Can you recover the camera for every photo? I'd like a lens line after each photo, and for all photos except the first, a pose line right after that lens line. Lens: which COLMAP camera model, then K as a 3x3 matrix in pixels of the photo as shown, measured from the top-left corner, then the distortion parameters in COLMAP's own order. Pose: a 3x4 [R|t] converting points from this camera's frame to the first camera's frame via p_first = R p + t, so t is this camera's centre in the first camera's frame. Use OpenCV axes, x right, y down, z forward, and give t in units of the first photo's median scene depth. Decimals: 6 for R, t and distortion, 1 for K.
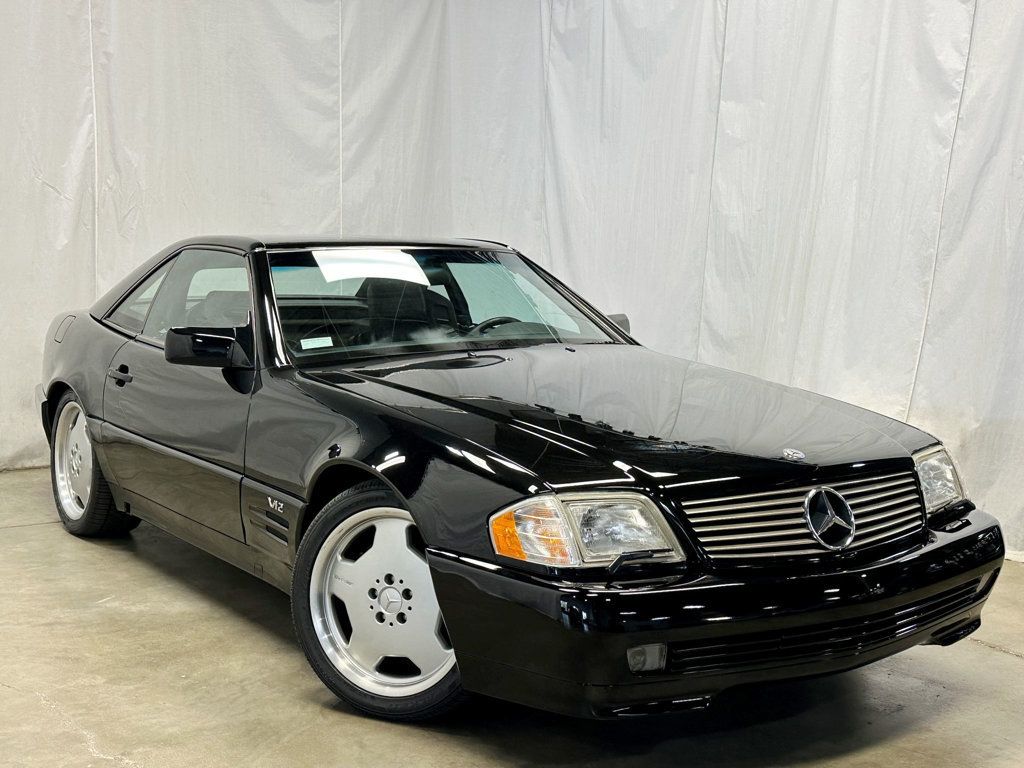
lens RADIAL K [[1346.5, 0, 512.0], [0, 1346.5, 384.0], [0, 0, 1]] dist [0.187736, -0.450839]
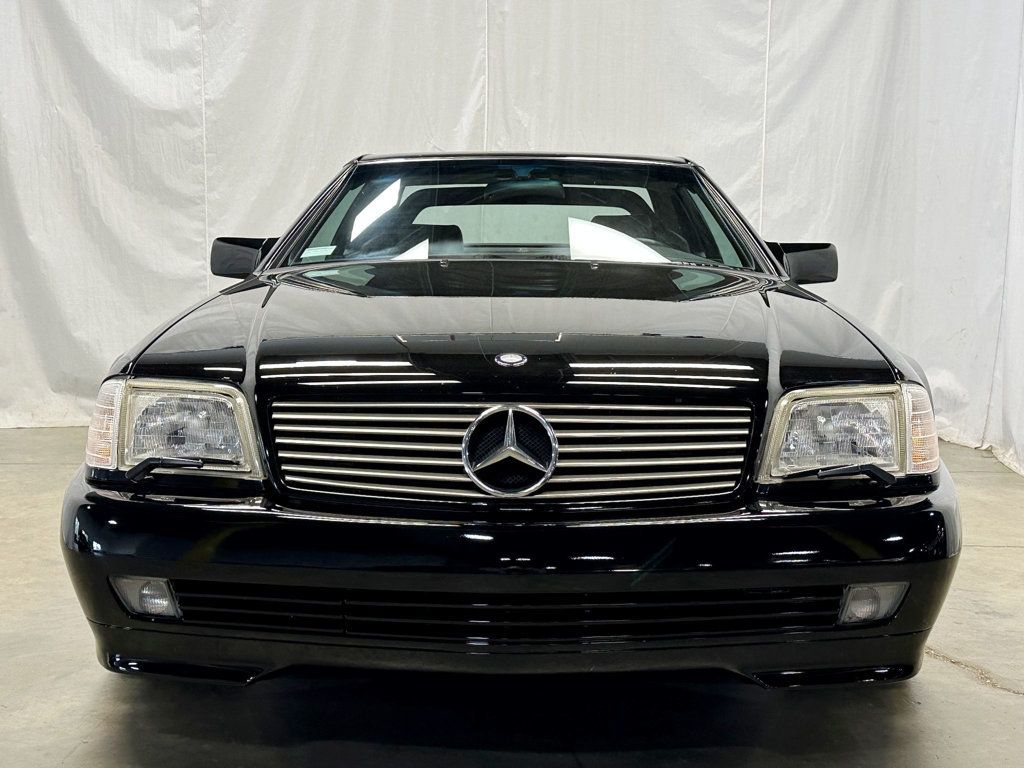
lens RADIAL K [[1346.5, 0, 512.0], [0, 1346.5, 384.0], [0, 0, 1]] dist [0.187736, -0.450839]
pose [[0.790213, 0.045272, -0.611158, 0.324396], [-0.065109, 0.997825, -0.010270, 0.036427], [0.609364, 0.047908, 0.791442, 0.236610]]
